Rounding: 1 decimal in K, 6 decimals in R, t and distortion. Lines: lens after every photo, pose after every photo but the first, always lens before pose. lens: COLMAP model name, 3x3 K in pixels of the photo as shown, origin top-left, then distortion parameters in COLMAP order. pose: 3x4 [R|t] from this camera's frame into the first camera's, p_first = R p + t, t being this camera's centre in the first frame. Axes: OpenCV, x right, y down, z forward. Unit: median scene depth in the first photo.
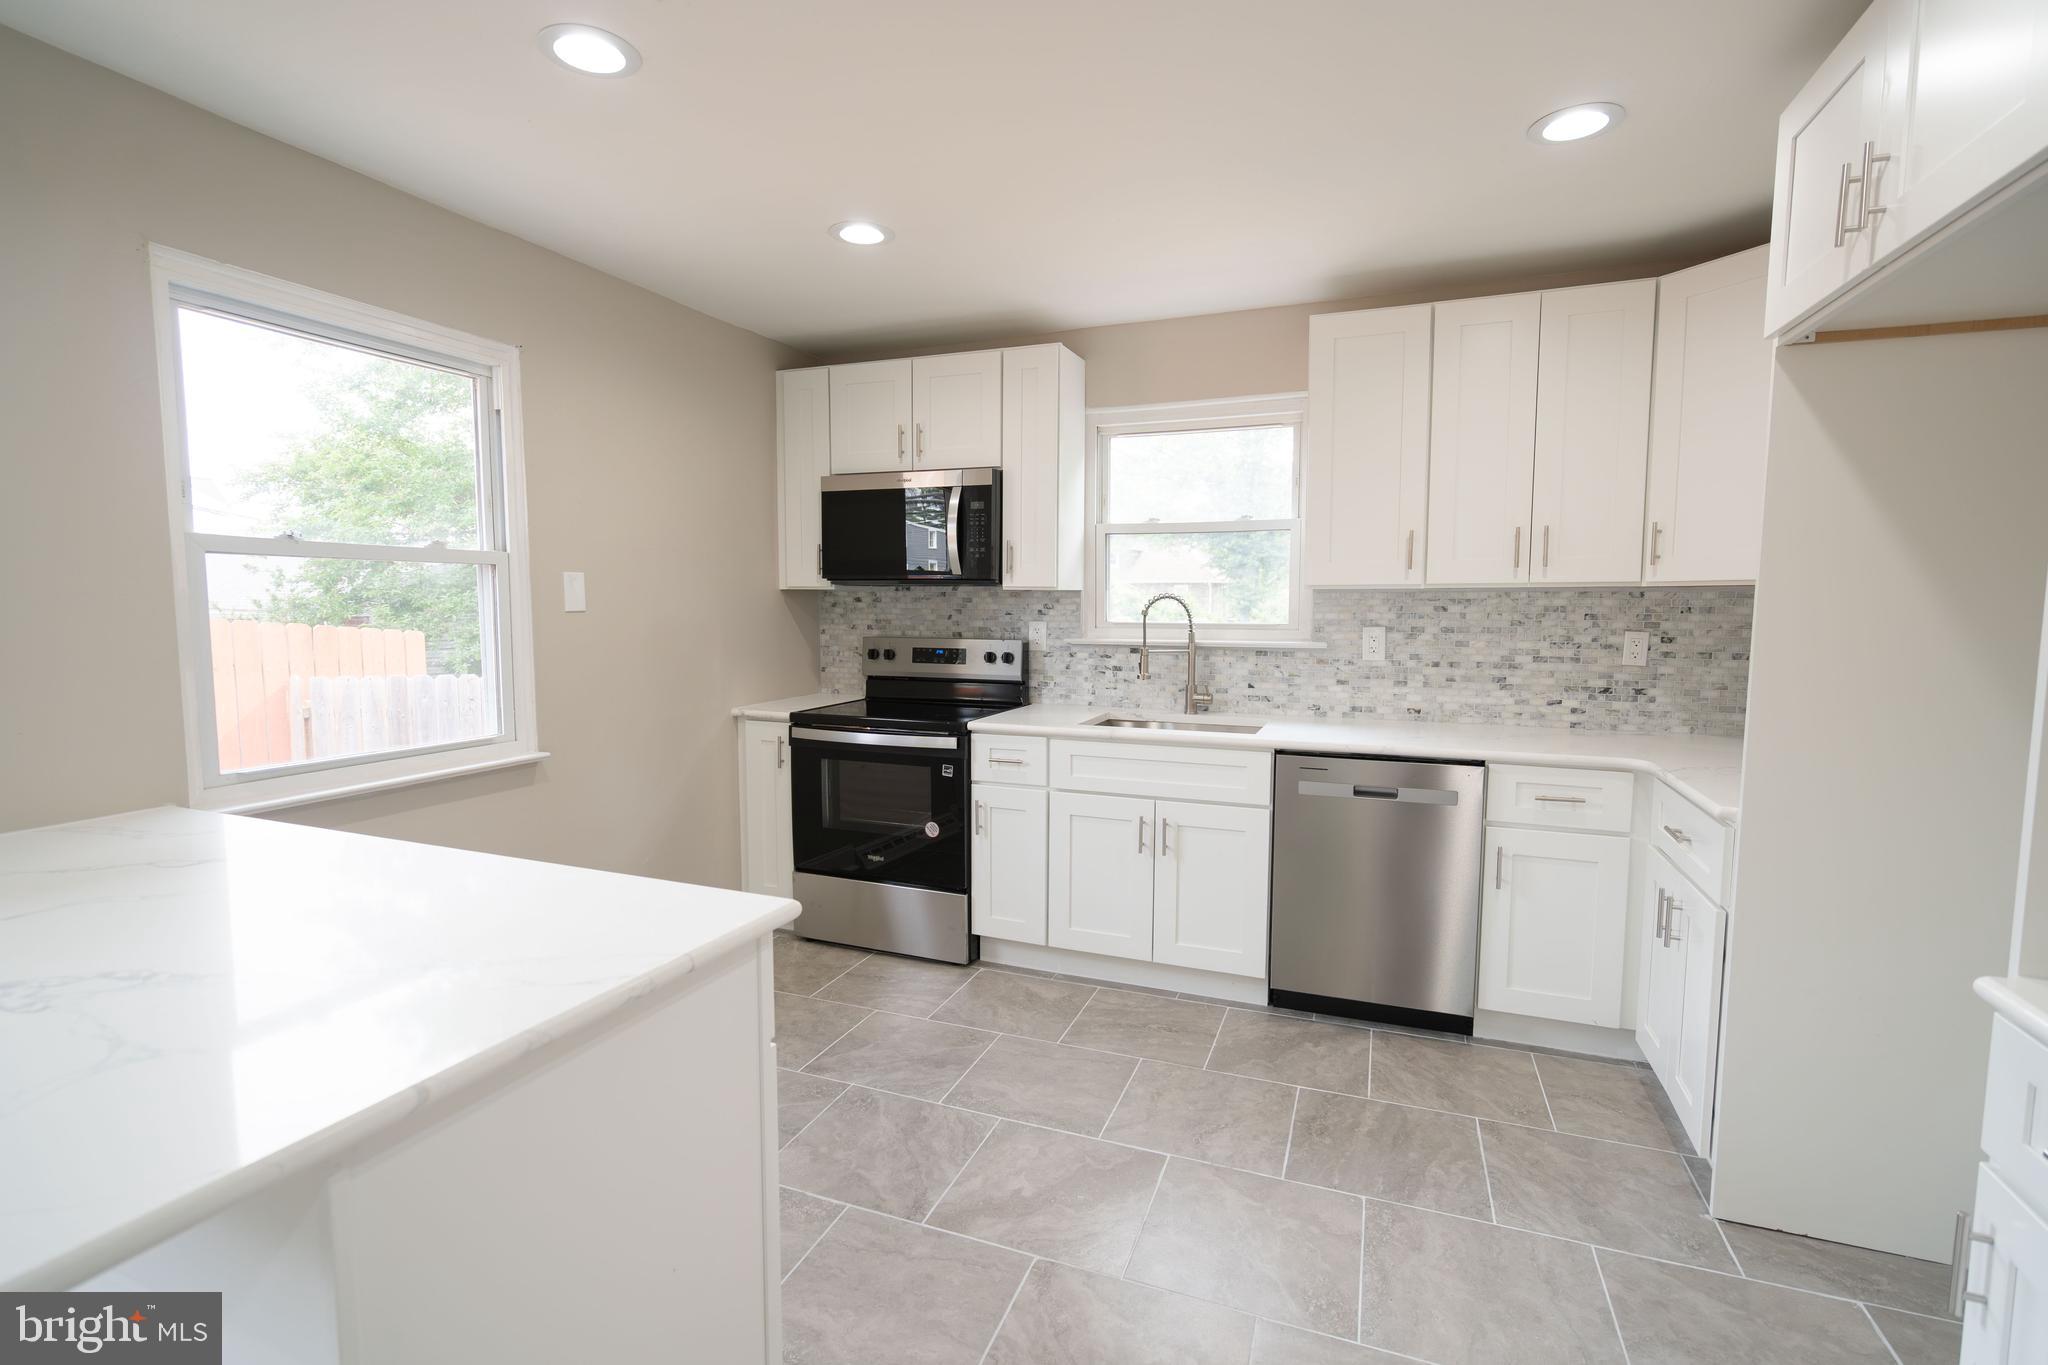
lens RADIAL K [[932.4, 0, 1019.4], [0, 932.4, 686.1], [0, 0, 1]] dist [-0.010562, 0.005882]
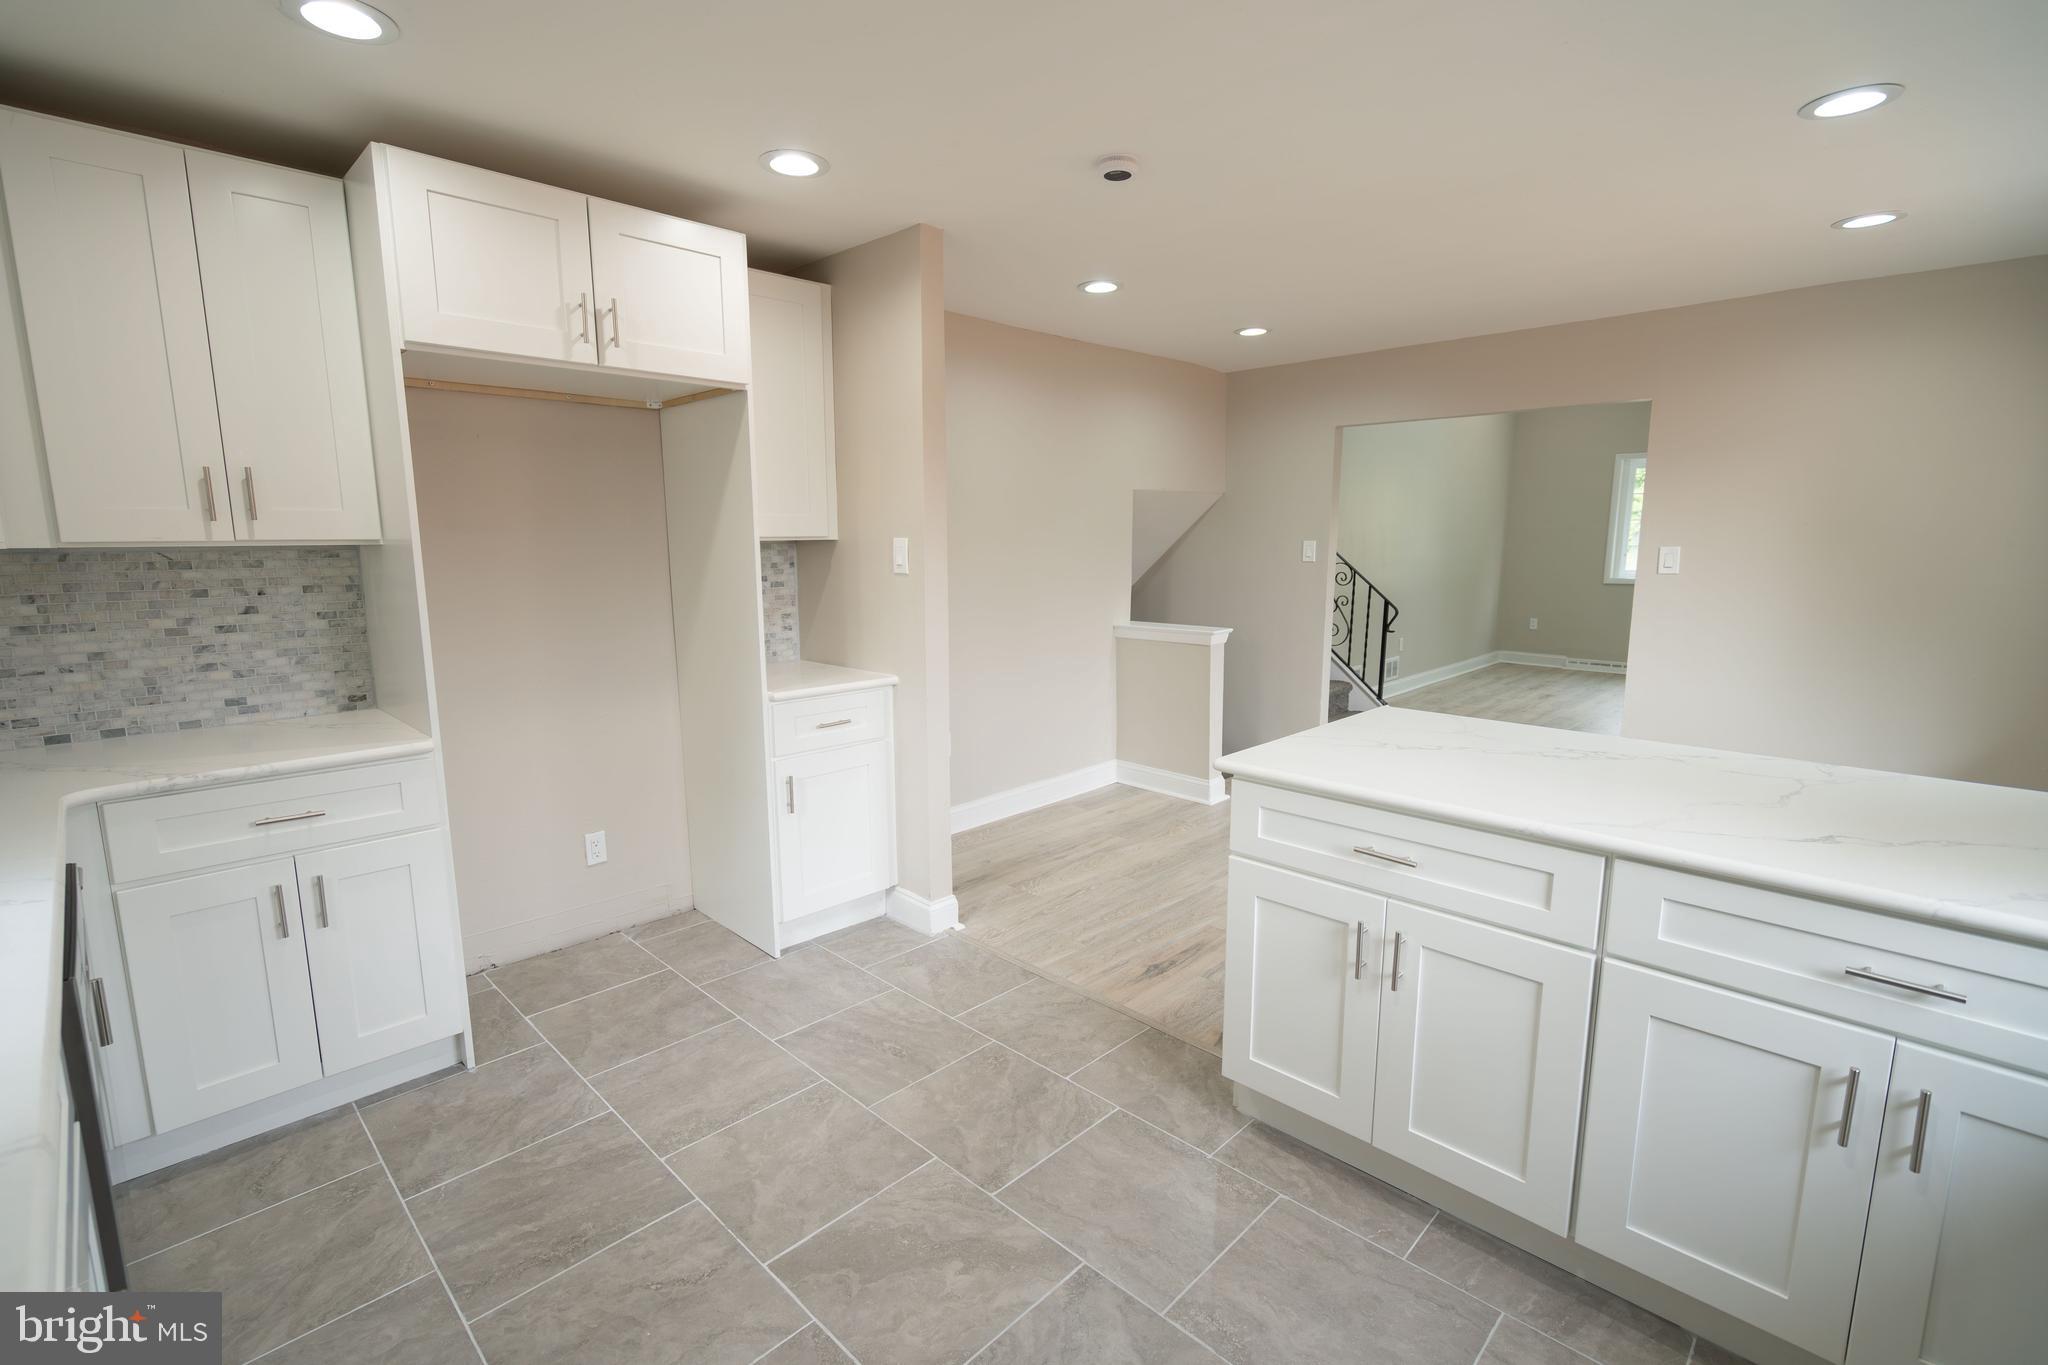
lens RADIAL K [[932.4, 0, 1015.3], [0, 932.4, 689.0], [0, 0, 1]] dist [-0.010562, 0.005882]
pose [[-0.921380, -0.059643, 0.384060, -0.219520], [0.040020, 0.968344, 0.246390, -0.115436], [-0.386597, 0.242389, -0.889826, 1.043430]]
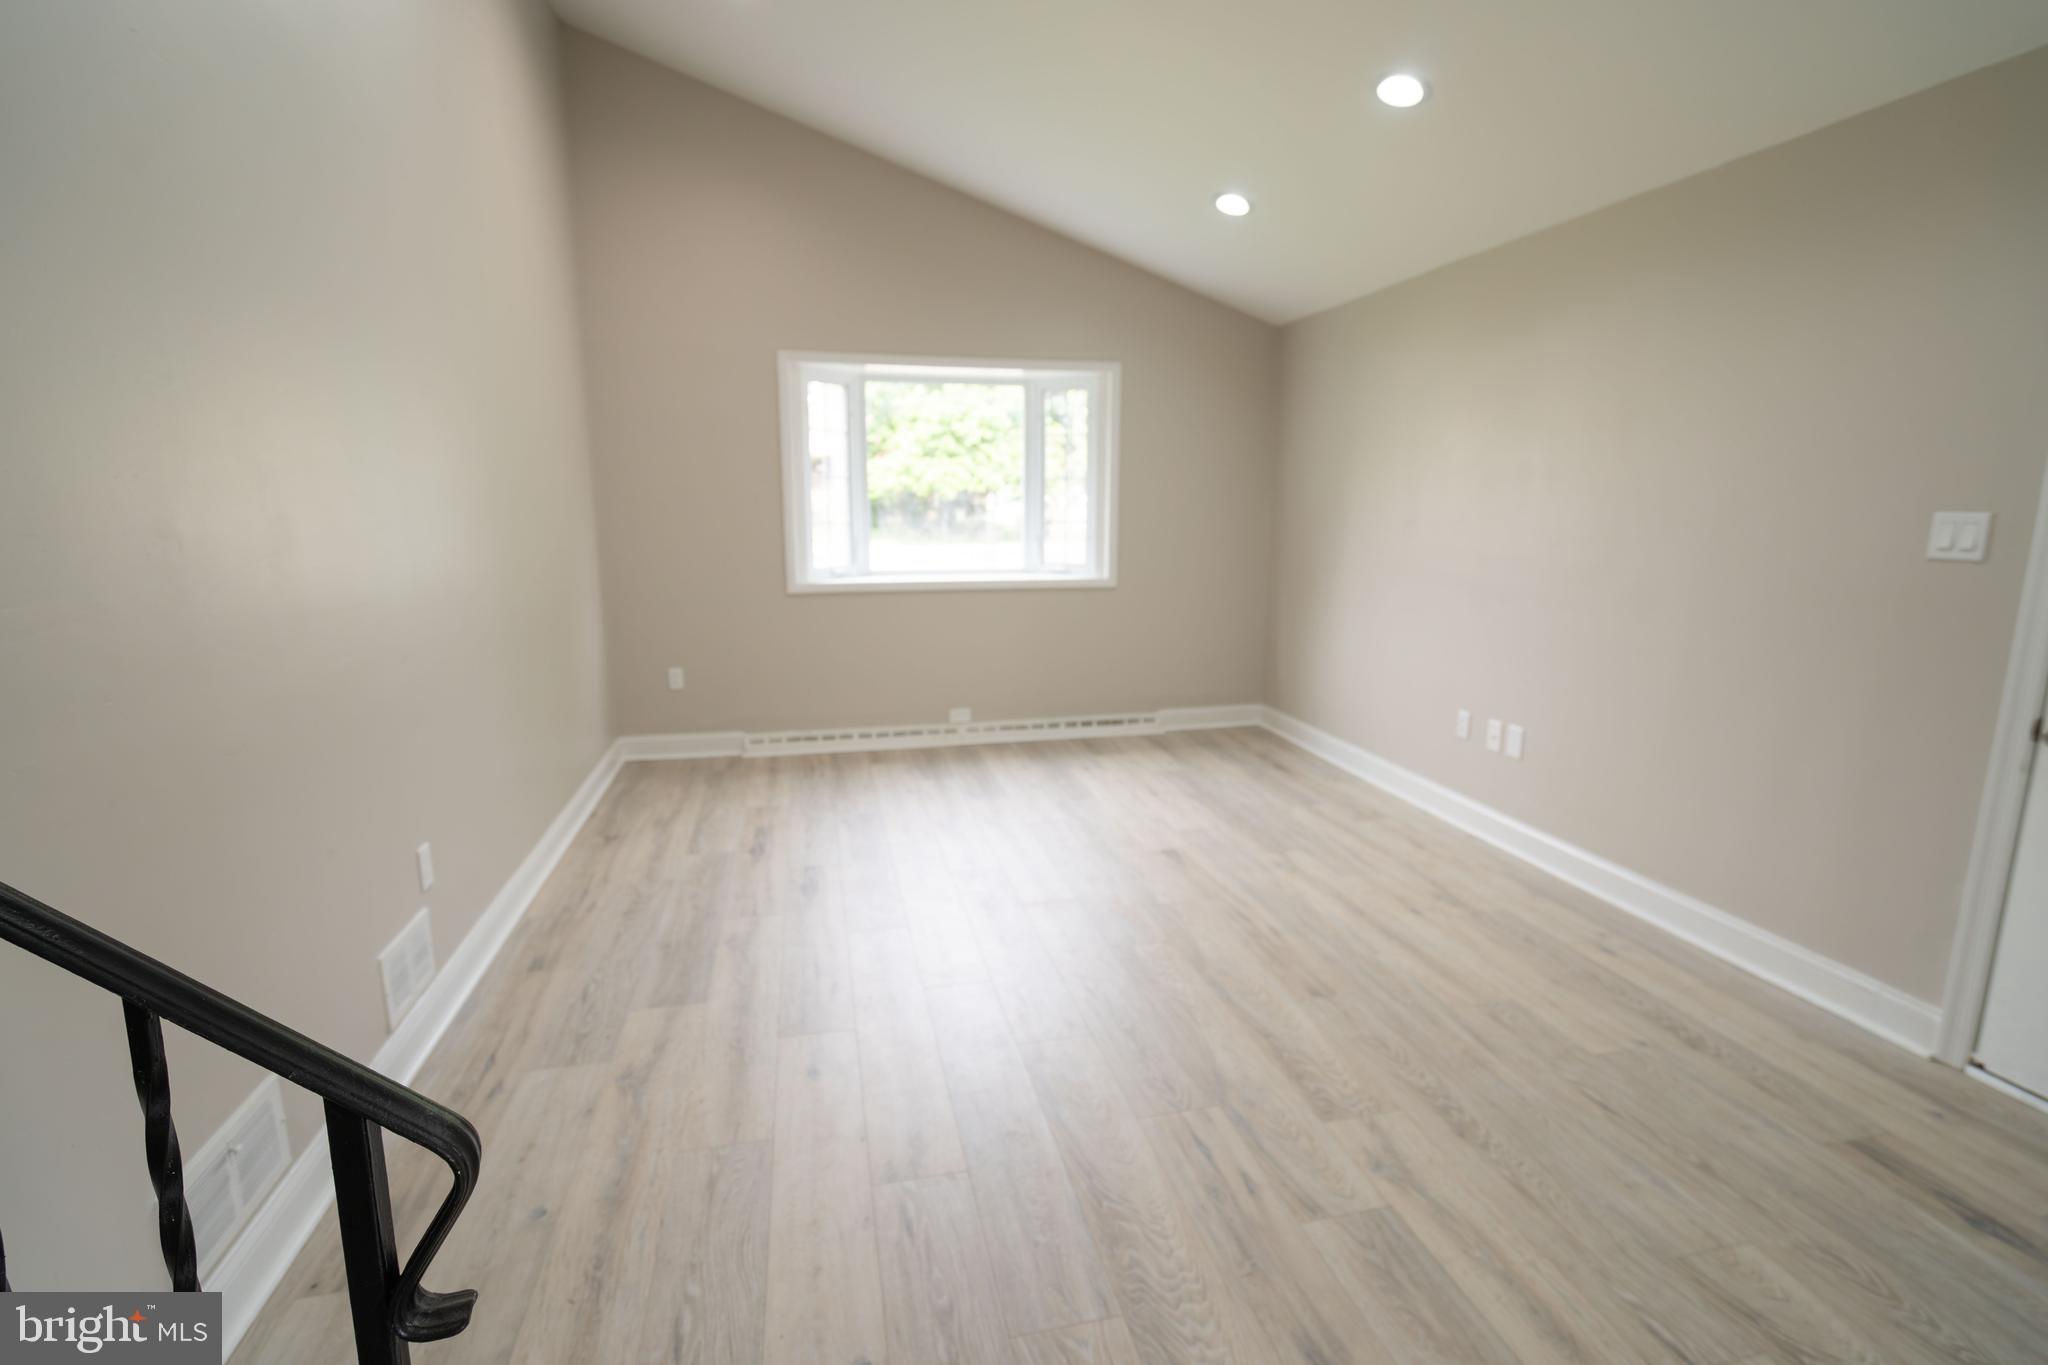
lens RADIAL K [[932.4, 0, 1013.9], [0, 932.4, 686.5], [0, 0, 1]] dist [-0.010562, 0.005882]
pose [[-0.826752, 0.112194, -0.551265, -0.198177], [-0.046686, 0.962848, 0.265976, 0.055140], [0.560626, 0.245633, -0.790799, -0.740370]]
